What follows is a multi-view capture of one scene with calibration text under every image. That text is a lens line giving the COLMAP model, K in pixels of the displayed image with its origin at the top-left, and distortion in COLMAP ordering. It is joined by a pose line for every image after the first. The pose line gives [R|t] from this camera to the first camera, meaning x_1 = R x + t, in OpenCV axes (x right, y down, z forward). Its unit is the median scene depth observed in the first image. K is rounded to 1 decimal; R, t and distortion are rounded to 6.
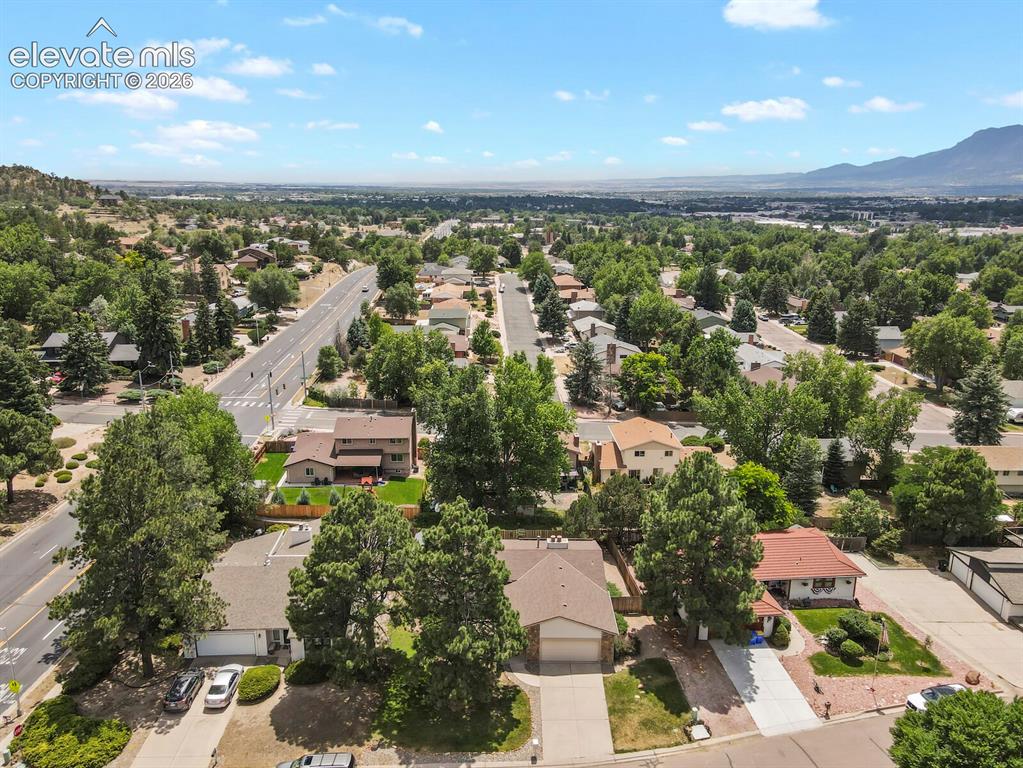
lens RADIAL K [[733.7, 0, 511.5], [0, 733.7, 384.0], [0, 0, 1]] dist [0.024904, 0.038313]
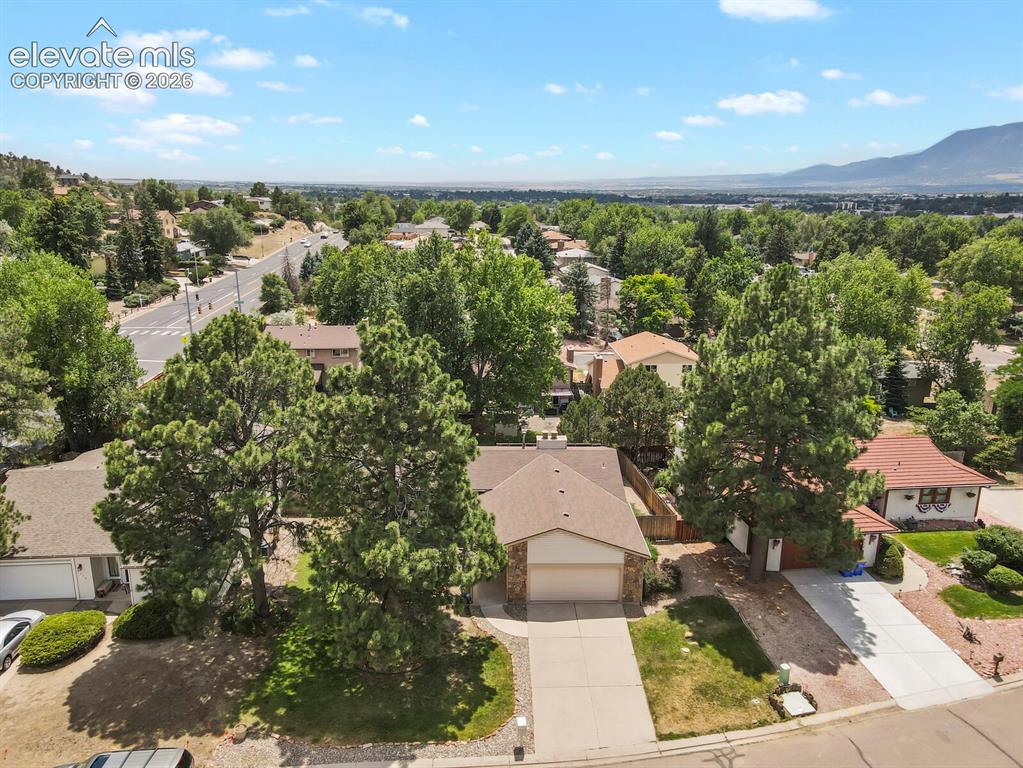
lens RADIAL K [[737.9, 0, 511.5], [0, 737.9, 384.0], [0, 0, 1]] dist [0.040475, 0.004729]
pose [[0.999716, -0.004235, 0.023443, 0.010360], [0.004136, 0.999982, 0.004239, 0.188101], [-0.023461, -0.004141, 0.999716, 0.364159]]
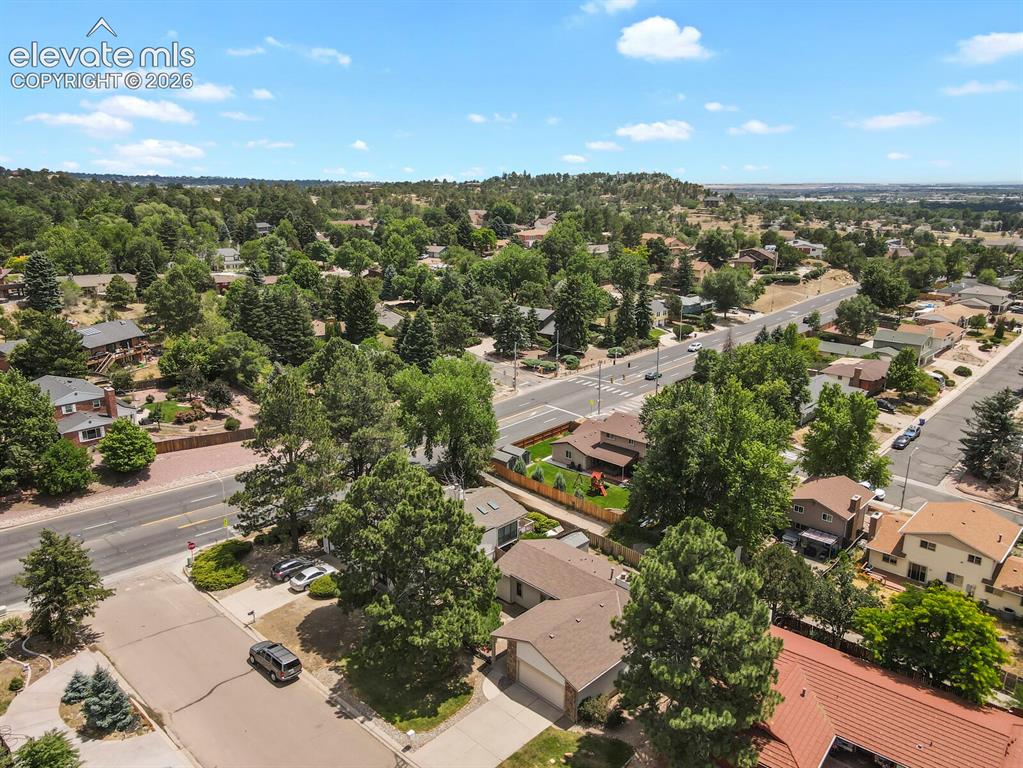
lens RADIAL K [[733.7, 0, 511.5], [0, 733.7, 384.0], [0, 0, 1]] dist [0.024904, 0.038313]
pose [[0.710174, 0.185527, -0.679141, 0.625813], [-0.187002, 0.979711, 0.072090, -0.071115], [0.678737, 0.075804, 0.730459, 0.271717]]
